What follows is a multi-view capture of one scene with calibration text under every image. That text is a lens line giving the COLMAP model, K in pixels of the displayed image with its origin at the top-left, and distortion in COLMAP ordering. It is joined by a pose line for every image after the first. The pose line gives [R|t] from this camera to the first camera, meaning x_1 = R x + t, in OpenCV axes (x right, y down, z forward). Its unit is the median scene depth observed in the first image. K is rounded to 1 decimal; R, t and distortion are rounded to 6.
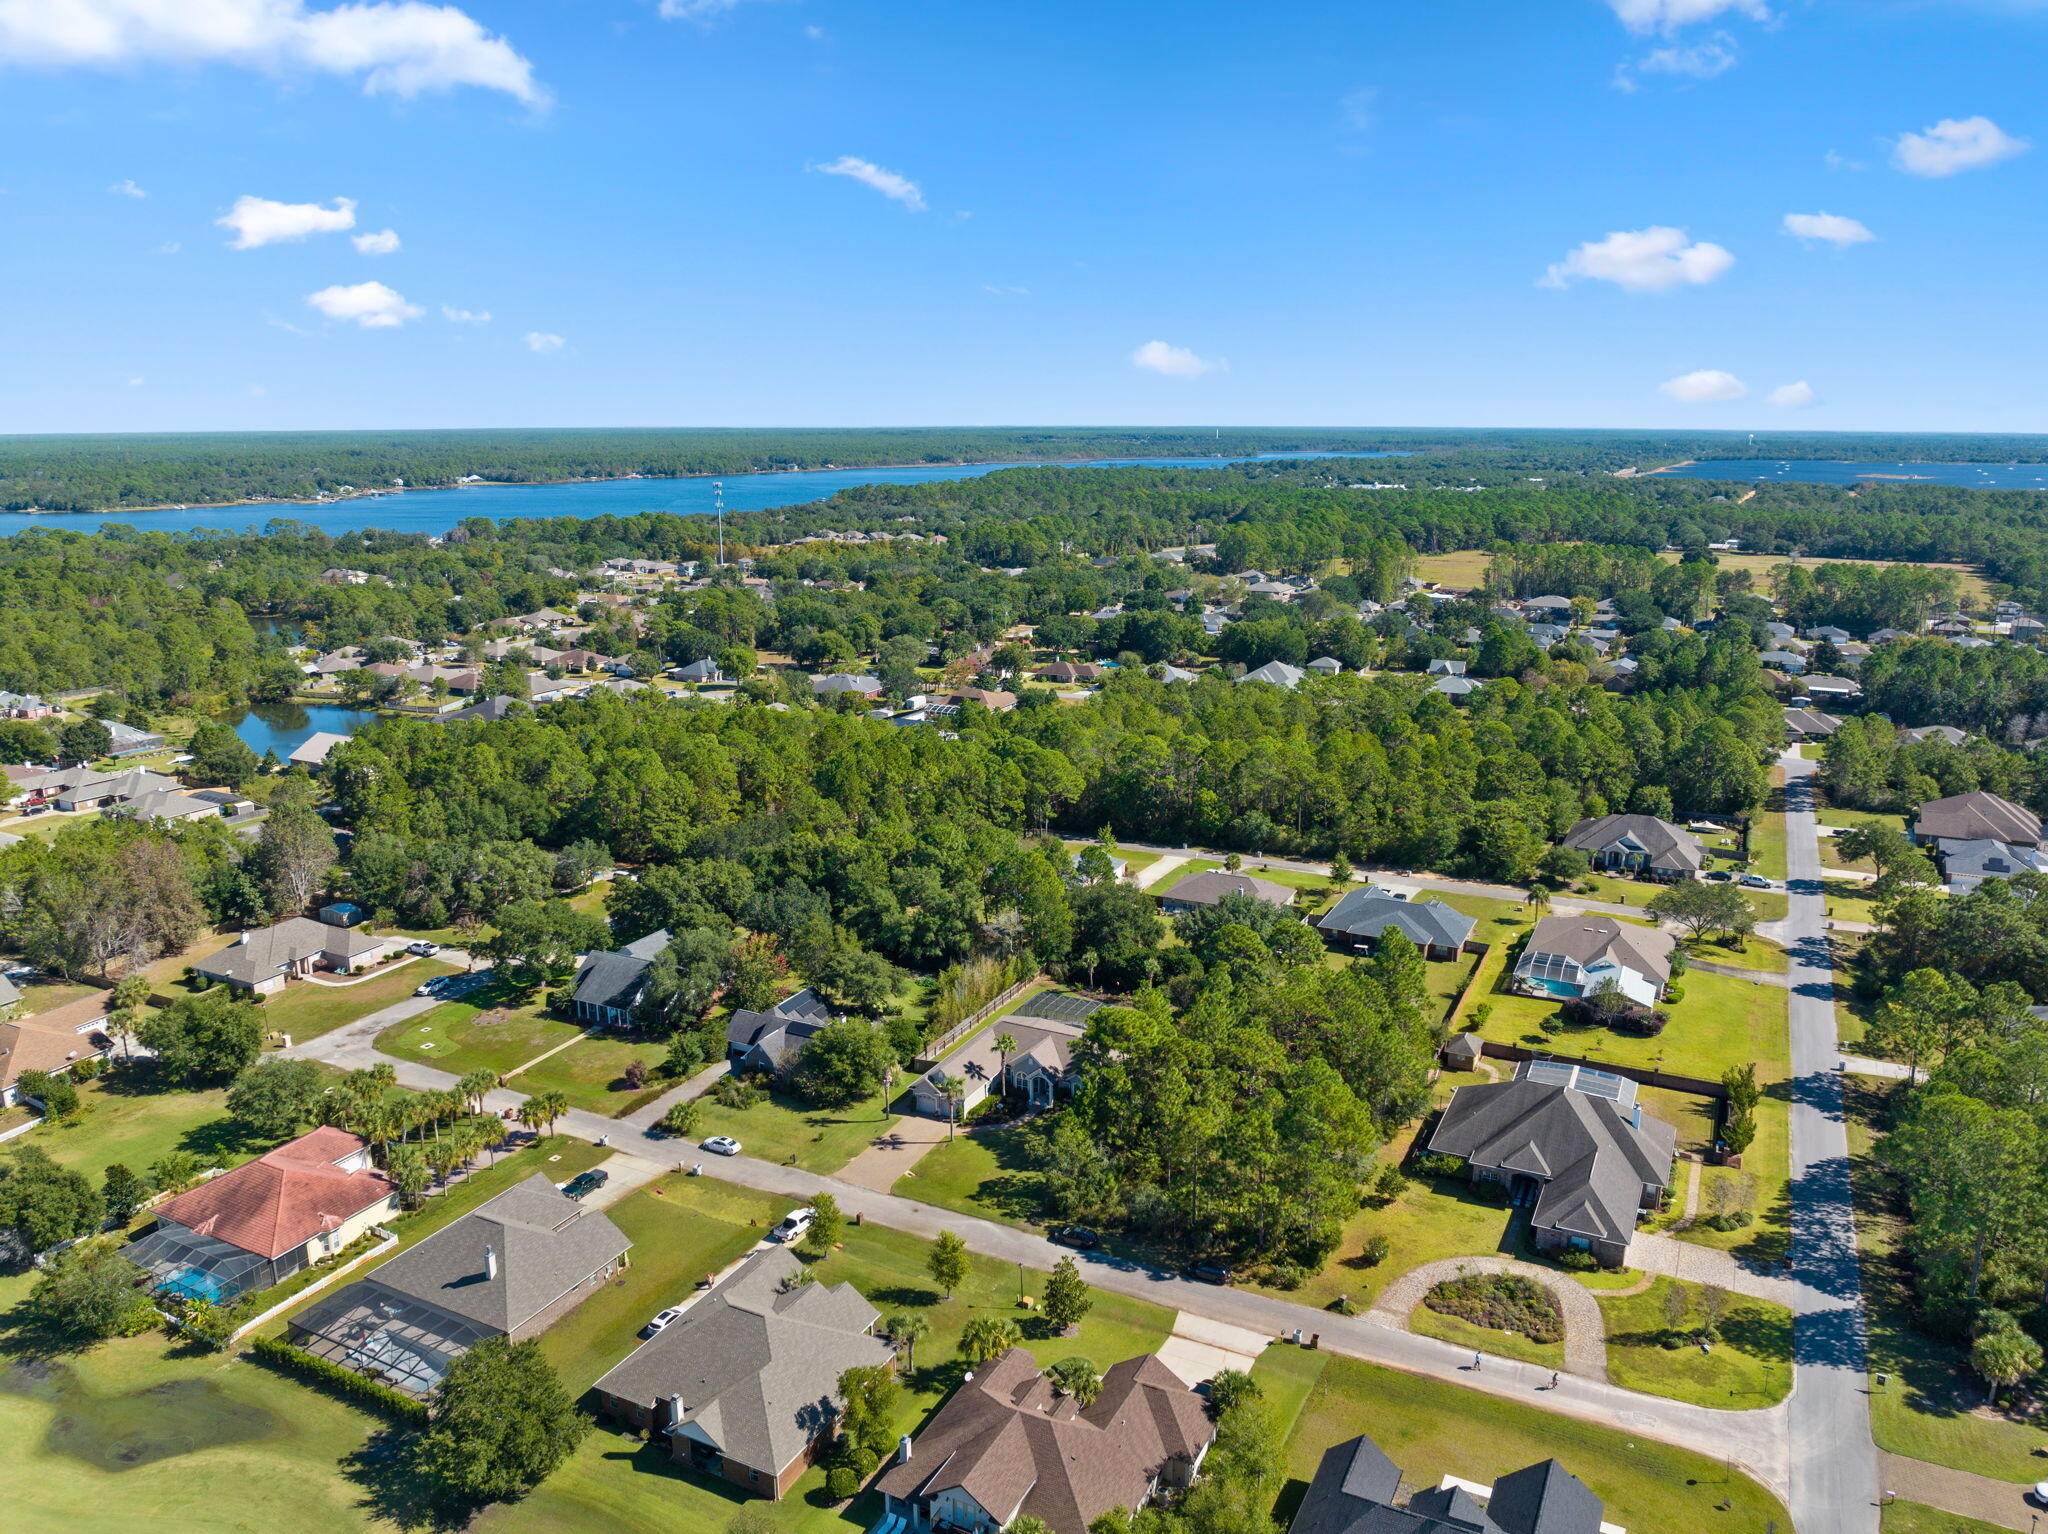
lens RADIAL K [[1449.0, 0, 1024.9], [0, 1449.0, 760.4], [0, 0, 1]] dist [-0.039059, 0.003750]
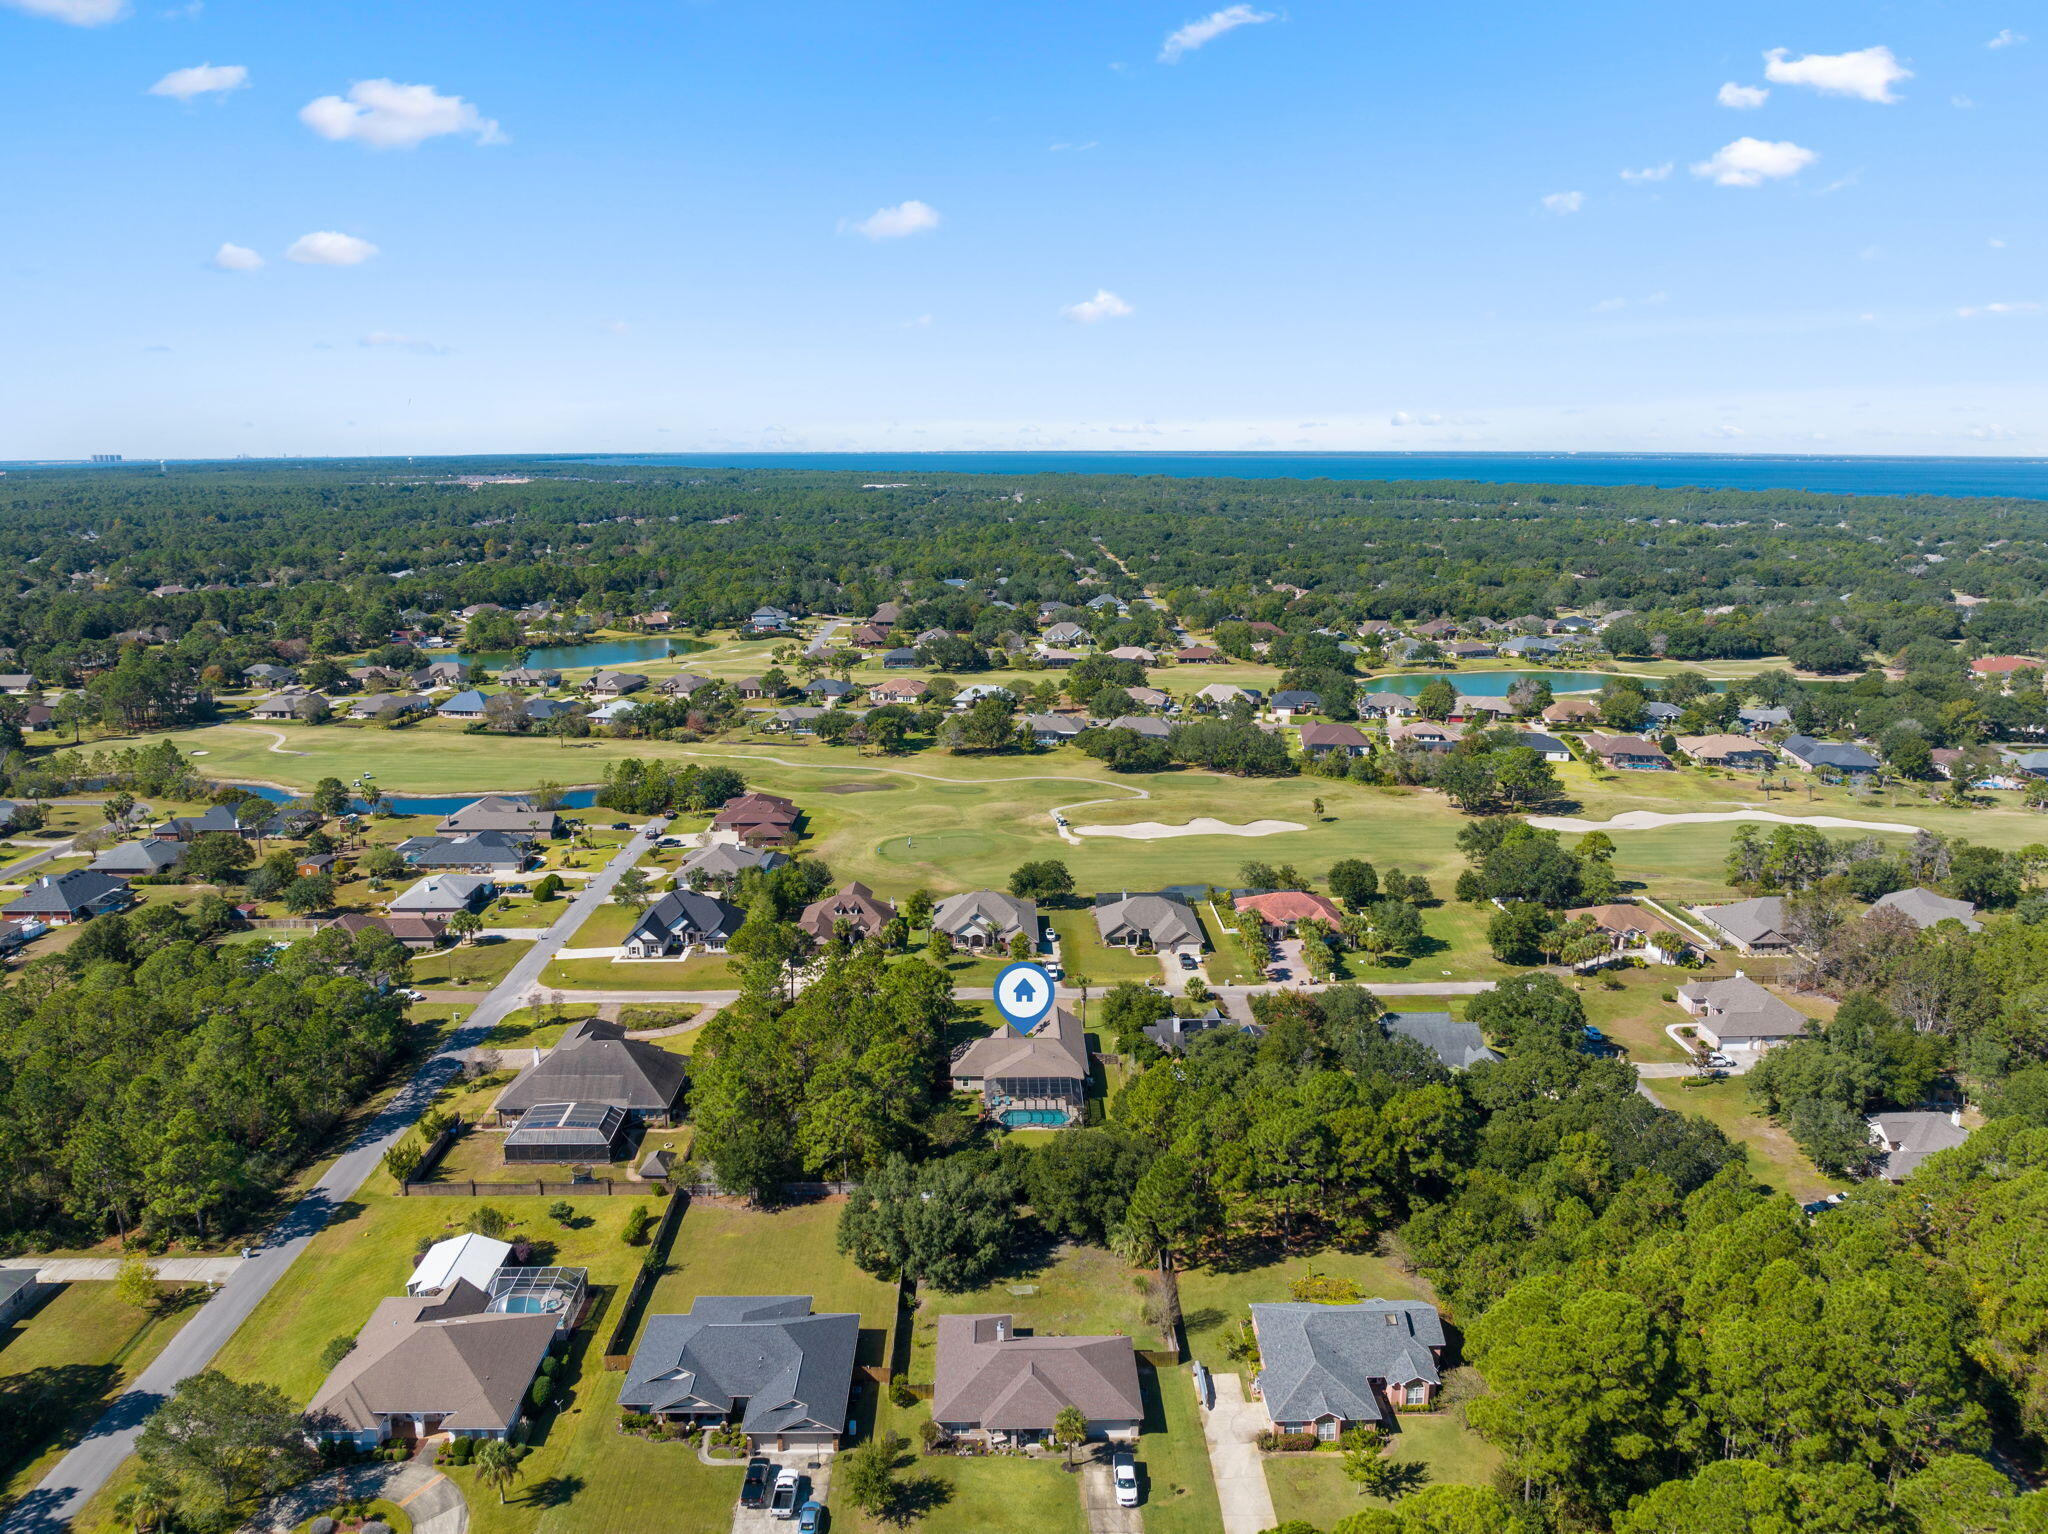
lens RADIAL K [[1437.5, 0, 1024.0], [0, 1437.5, 767.0], [0, 0, 1]] dist [-0.033086, -0.007317]
pose [[-0.885556, 0.104945, -0.452523, 0.474956], [-0.101646, 0.906765, 0.409201, -0.459273], [0.453275, 0.408368, -0.792324, 1.698350]]
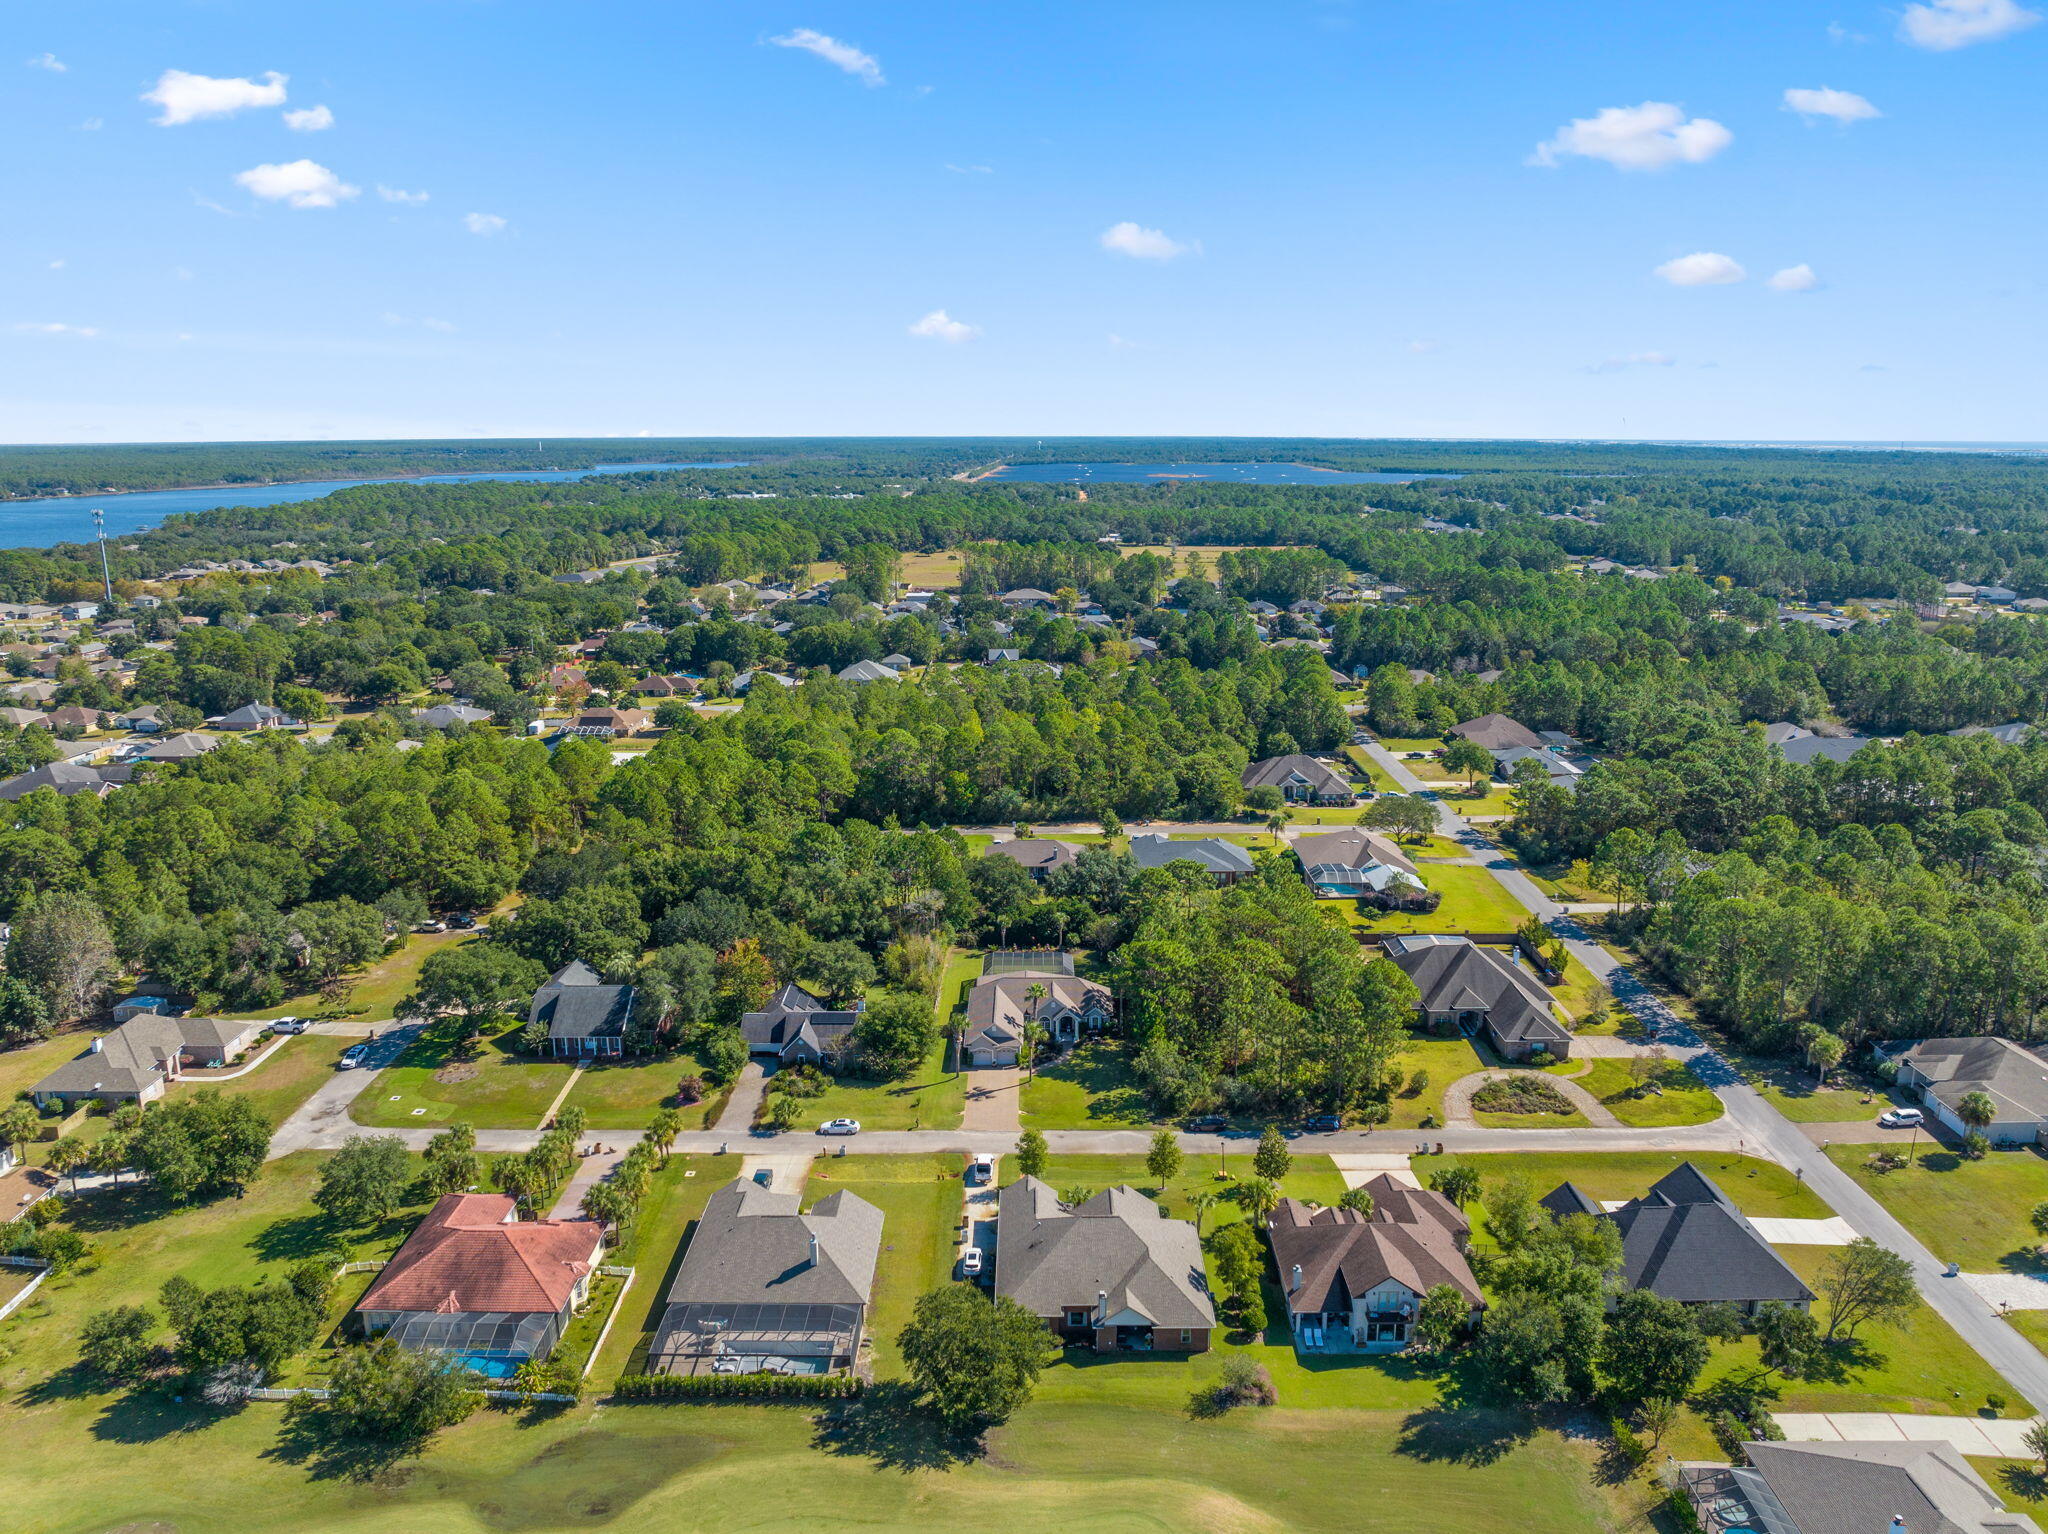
lens RADIAL K [[1437.5, 0, 1024.0], [0, 1437.5, 767.0], [0, 0, 1]] dist [-0.033086, -0.007317]
pose [[0.896006, -0.101503, 0.432285, -0.432020], [0.101962, 0.994541, 0.022186, -0.003897], [-0.432177, 0.024197, 0.901464, -0.007398]]
